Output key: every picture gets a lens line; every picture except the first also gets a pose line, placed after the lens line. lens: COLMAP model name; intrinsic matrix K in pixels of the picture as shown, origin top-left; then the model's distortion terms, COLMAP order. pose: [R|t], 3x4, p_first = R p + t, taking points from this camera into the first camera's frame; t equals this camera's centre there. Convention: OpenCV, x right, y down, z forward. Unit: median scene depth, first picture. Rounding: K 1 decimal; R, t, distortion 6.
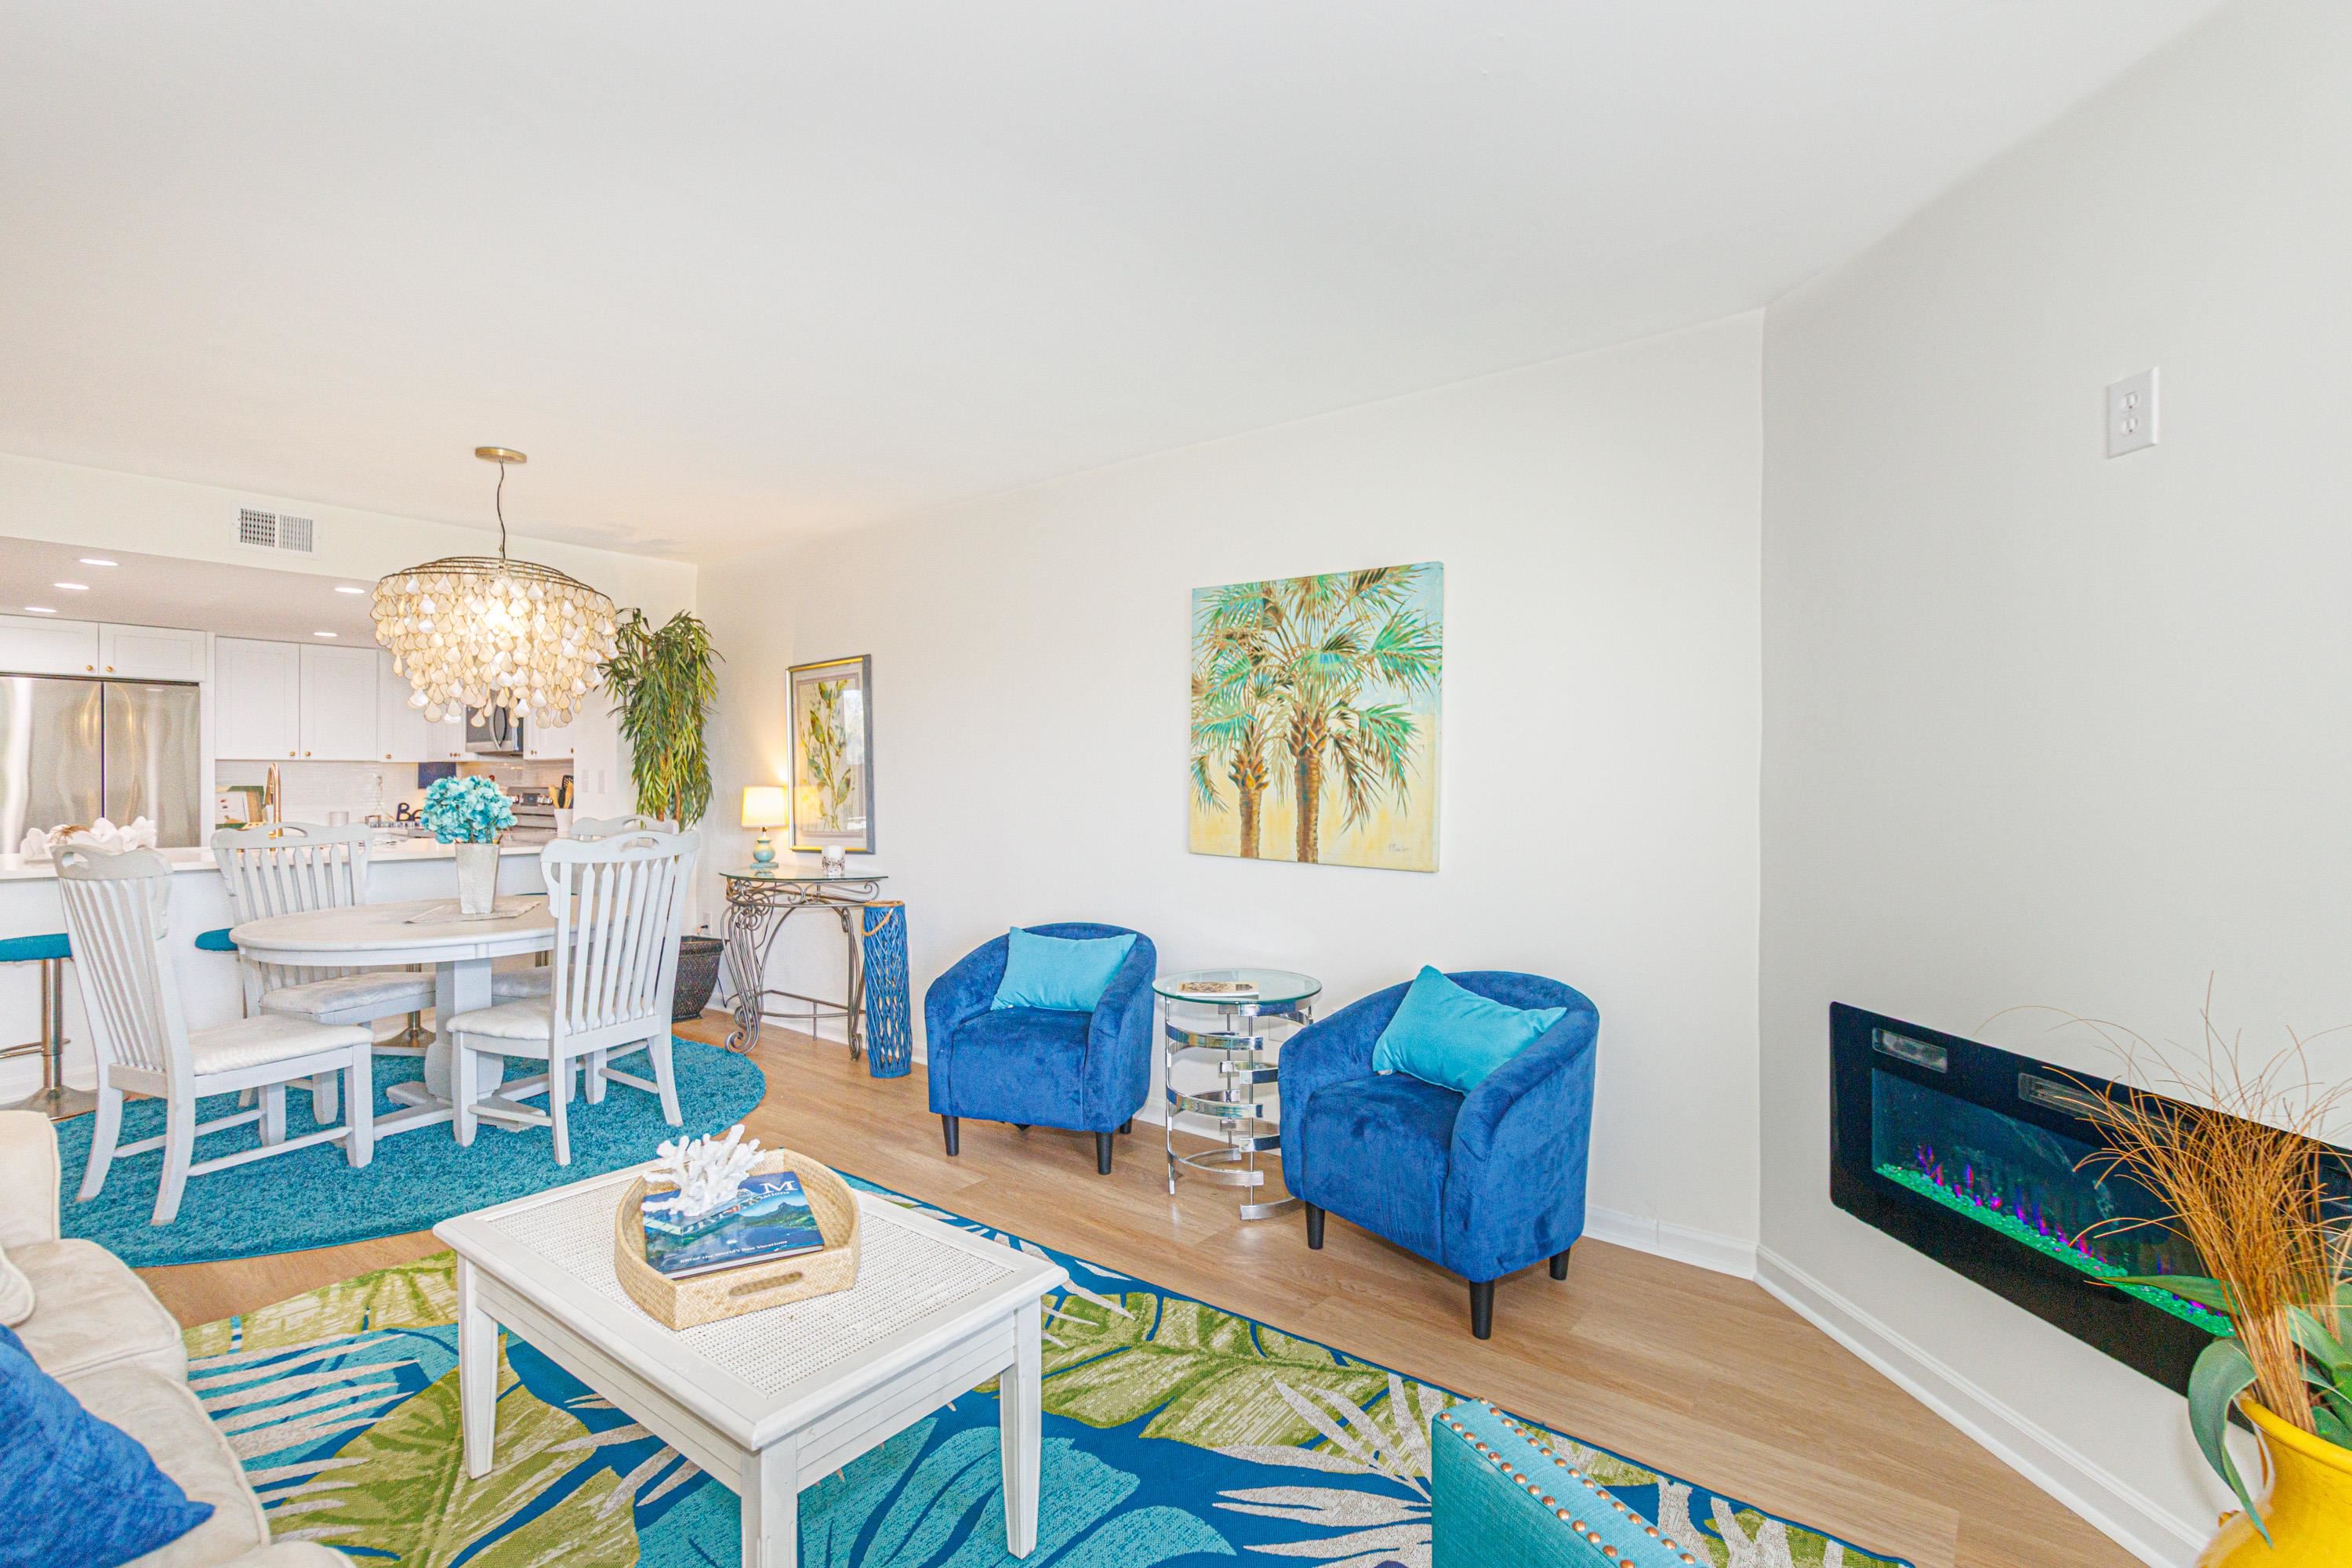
lens RADIAL K [[1084.6, 0, 1172.1], [0, 1084.6, 776.8], [0, 0, 1]] dist [0.001540, 0.001099]
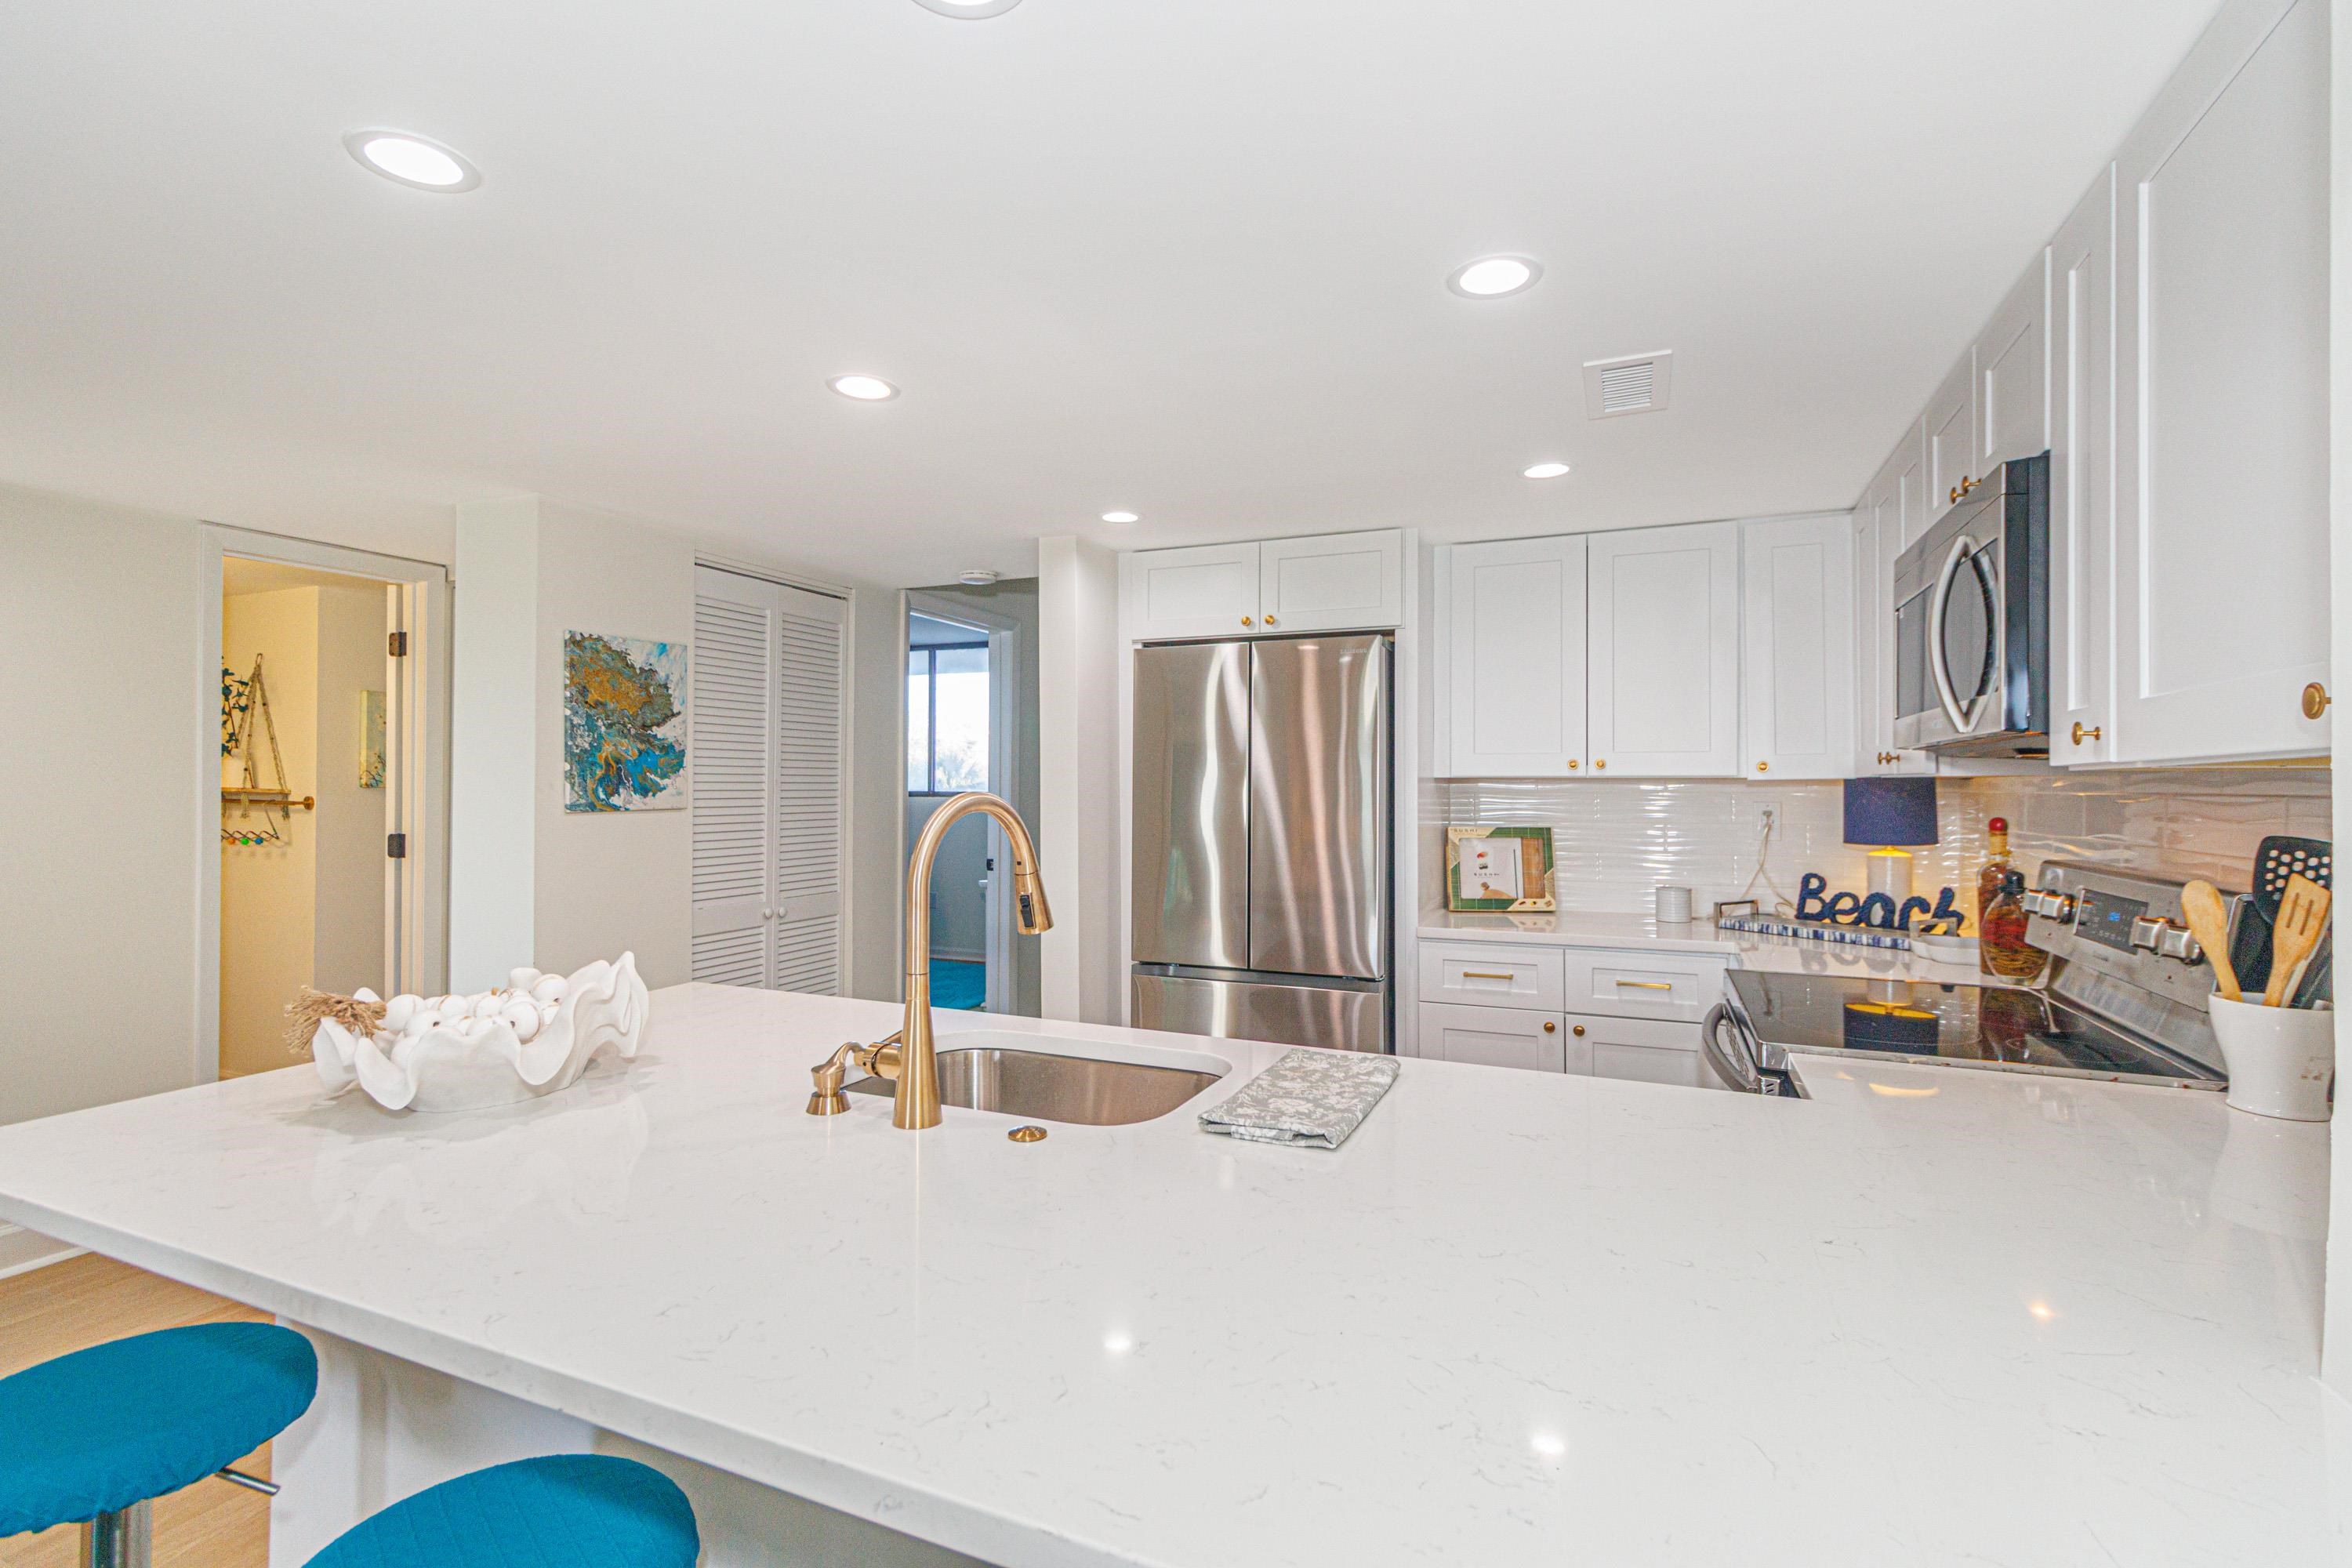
lens RADIAL K [[1084.6, 0, 1172.1], [0, 1084.6, 776.8], [0, 0, 1]] dist [0.001540, 0.001099]
pose [[0.256741, -0.010221, -0.966426, -0.780466], [-0.006956, 0.999899, -0.012423, -0.016889], [0.966455, 0.009912, 0.256644, 1.407075]]
